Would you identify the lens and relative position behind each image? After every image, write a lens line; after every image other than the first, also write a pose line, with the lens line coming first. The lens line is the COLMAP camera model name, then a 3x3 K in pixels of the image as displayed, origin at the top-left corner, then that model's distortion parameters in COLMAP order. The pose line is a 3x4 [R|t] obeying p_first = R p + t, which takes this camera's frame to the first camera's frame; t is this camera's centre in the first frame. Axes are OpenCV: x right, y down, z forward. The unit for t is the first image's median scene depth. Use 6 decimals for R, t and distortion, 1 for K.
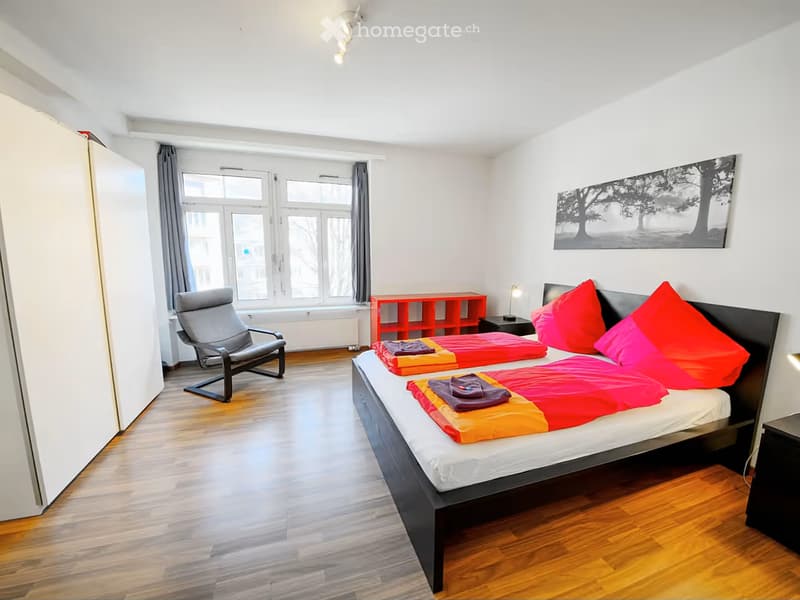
lens RADIAL K [[320.4, 0, 399.2], [0, 320.4, 298.0], [0, 0, 1]] dist [0.019064, -0.017901]
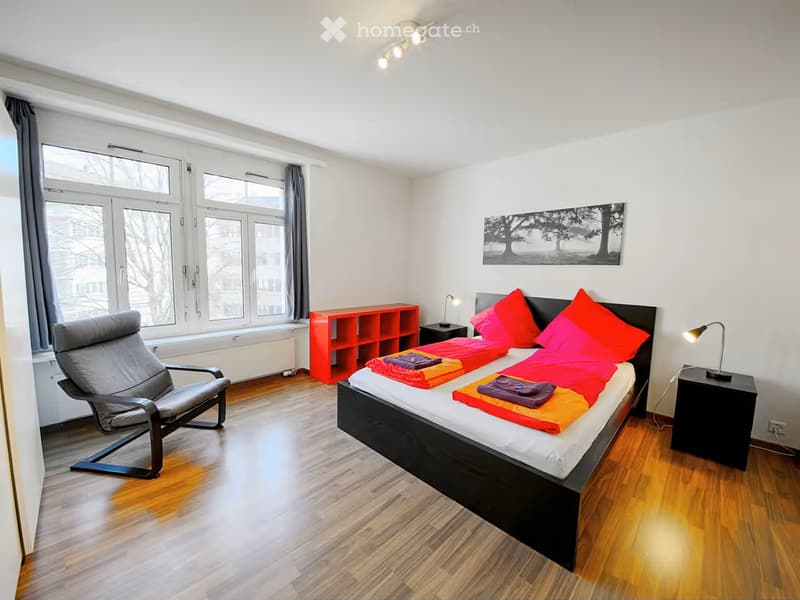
lens RADIAL K [[320.4, 0, 399.2], [0, 320.4, 298.0], [0, 0, 1]] dist [0.019064, -0.017901]
pose [[0.887126, -0.033703, 0.460295, -0.385233], [0.052553, 0.998220, -0.028196, -0.010937], [-0.458526, 0.049204, 0.887318, 0.108023]]
